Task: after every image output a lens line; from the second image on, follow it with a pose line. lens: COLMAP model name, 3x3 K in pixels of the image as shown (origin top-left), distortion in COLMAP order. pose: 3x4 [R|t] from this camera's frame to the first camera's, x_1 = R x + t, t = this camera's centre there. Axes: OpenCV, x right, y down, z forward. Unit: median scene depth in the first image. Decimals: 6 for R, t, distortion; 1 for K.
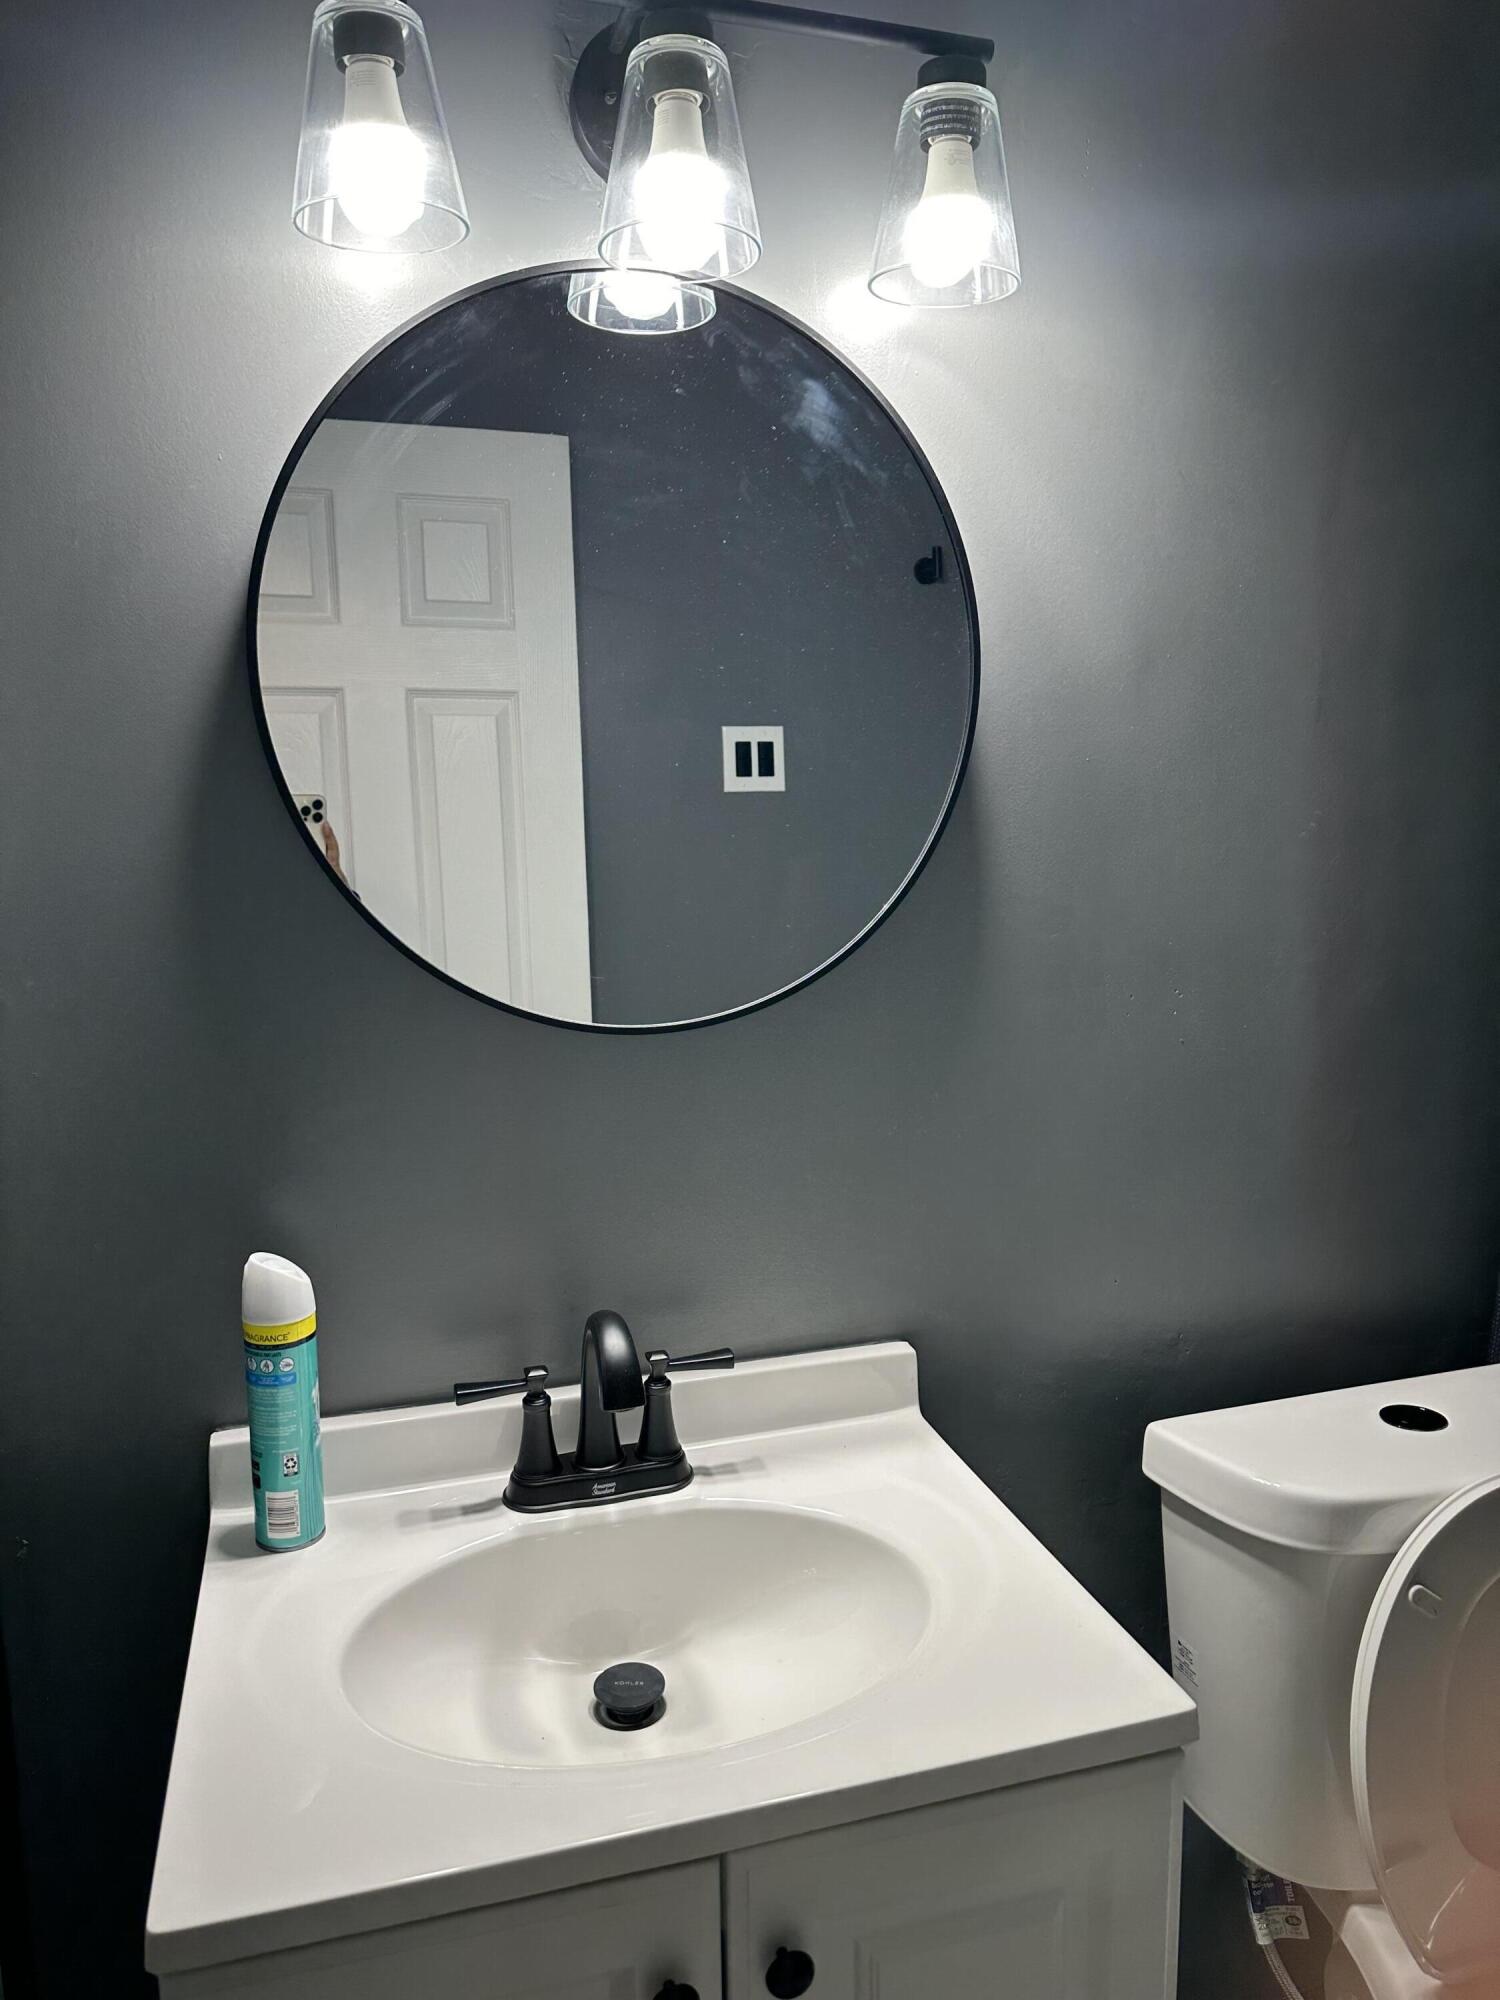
lens RADIAL K [[1416.3, 0, 754.4], [0, 1416.3, 990.2], [0, 0, 1]] dist [0.037801, -0.046657]
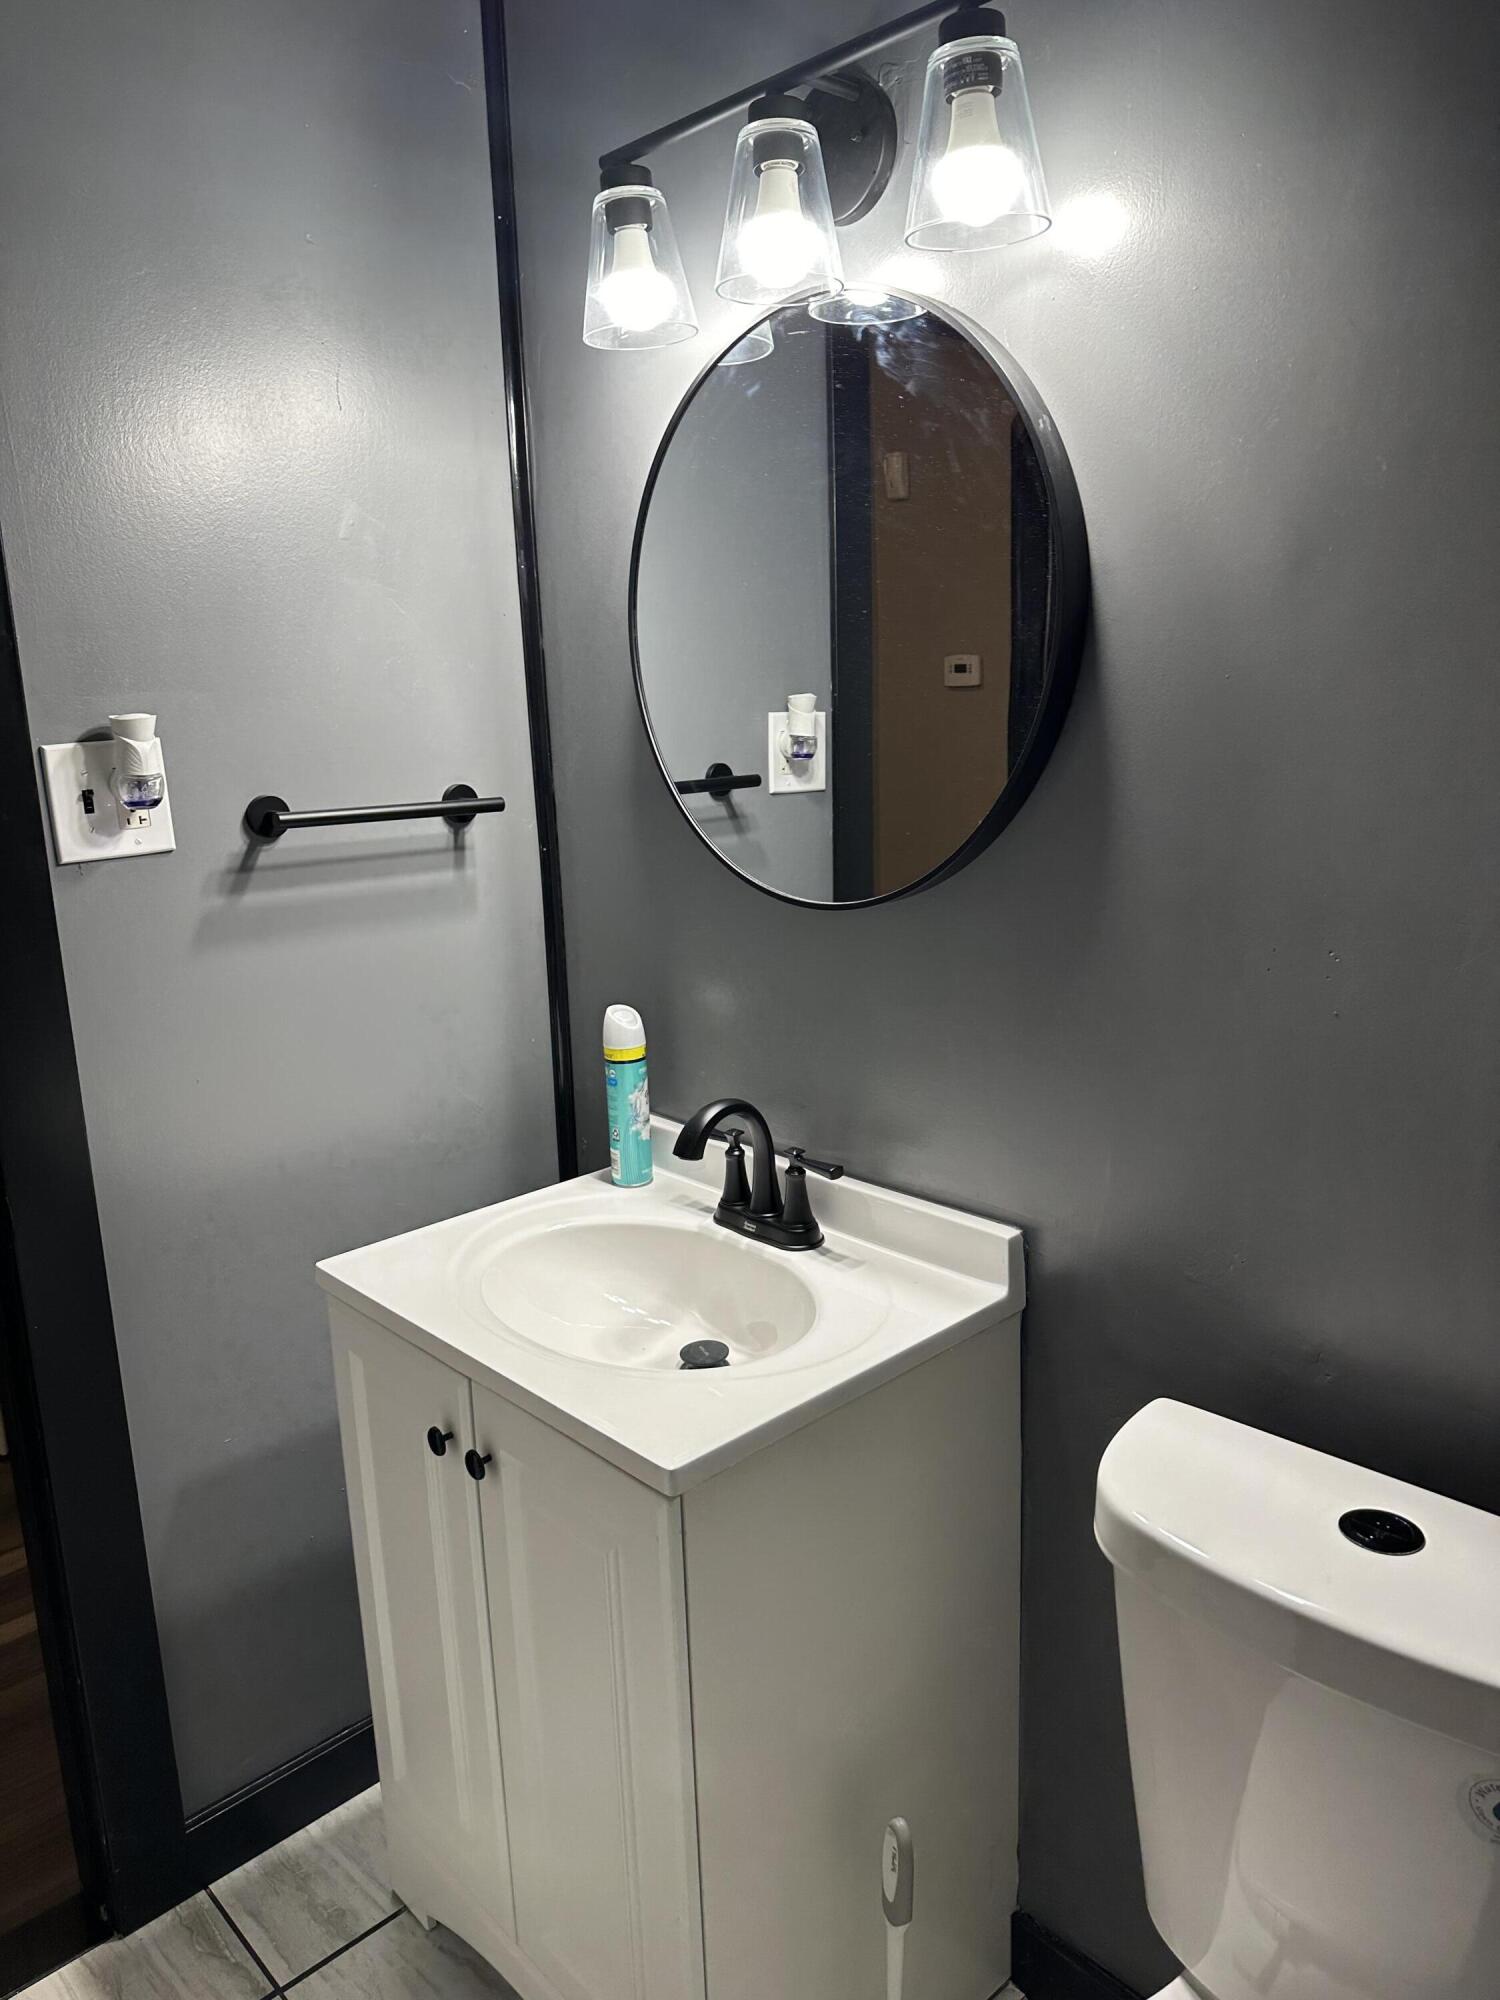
lens RADIAL K [[1416.3, 0, 751.3], [0, 1416.3, 1012.4], [0, 0, 1]] dist [0.037801, -0.046657]
pose [[0.460897, 0.194992, -0.865767, 1.041093], [-0.127876, 0.979974, 0.152639, -0.060094], [0.878192, 0.040361, 0.476602, 0.343297]]
